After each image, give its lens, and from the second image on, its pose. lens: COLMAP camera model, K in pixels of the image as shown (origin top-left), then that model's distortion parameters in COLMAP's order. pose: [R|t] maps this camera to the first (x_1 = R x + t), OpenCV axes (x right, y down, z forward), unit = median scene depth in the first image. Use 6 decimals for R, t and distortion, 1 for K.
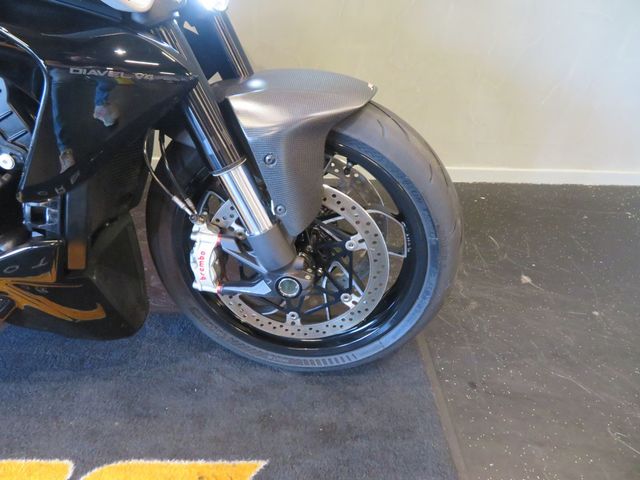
lens RADIAL K [[459.6, 0, 318.8], [0, 459.6, 237.6], [0, 0, 1]] dist [-0.013238, 0.012430]
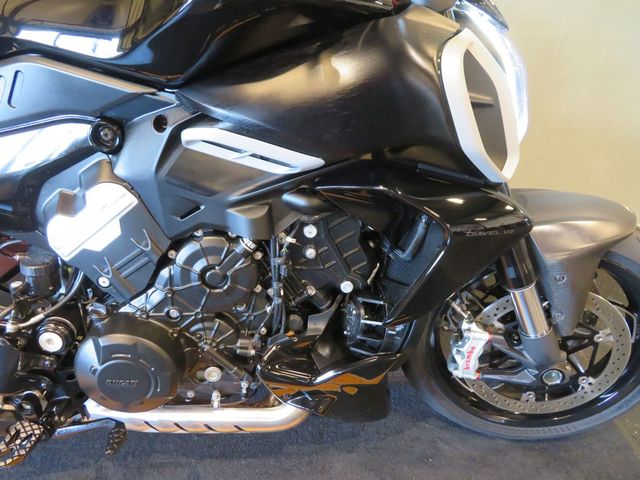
lens RADIAL K [[459.6, 0, 318.1], [0, 459.6, 237.0], [0, 0, 1]] dist [-0.013238, 0.012430]
pose [[0.999493, -0.026507, -0.017619, -0.574391], [0.025707, 0.998693, -0.044171, -0.192687], [0.018766, 0.043695, 0.998869, -0.171041]]
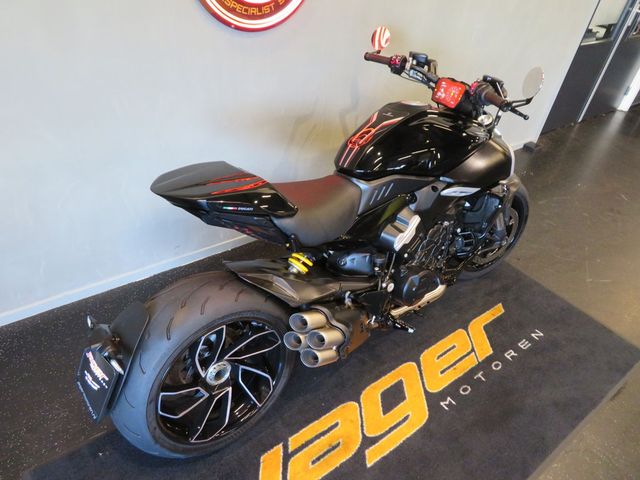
lens RADIAL K [[459.6, 0, 318.3], [0, 459.6, 238.1], [0, 0, 1]] dist [-0.013238, 0.012430]
pose [[0.817700, -0.318261, 0.479662, -2.315940], [0.281249, 0.947918, 0.149498, -0.661641], [-0.502260, 0.012661, 0.864624, -0.937538]]
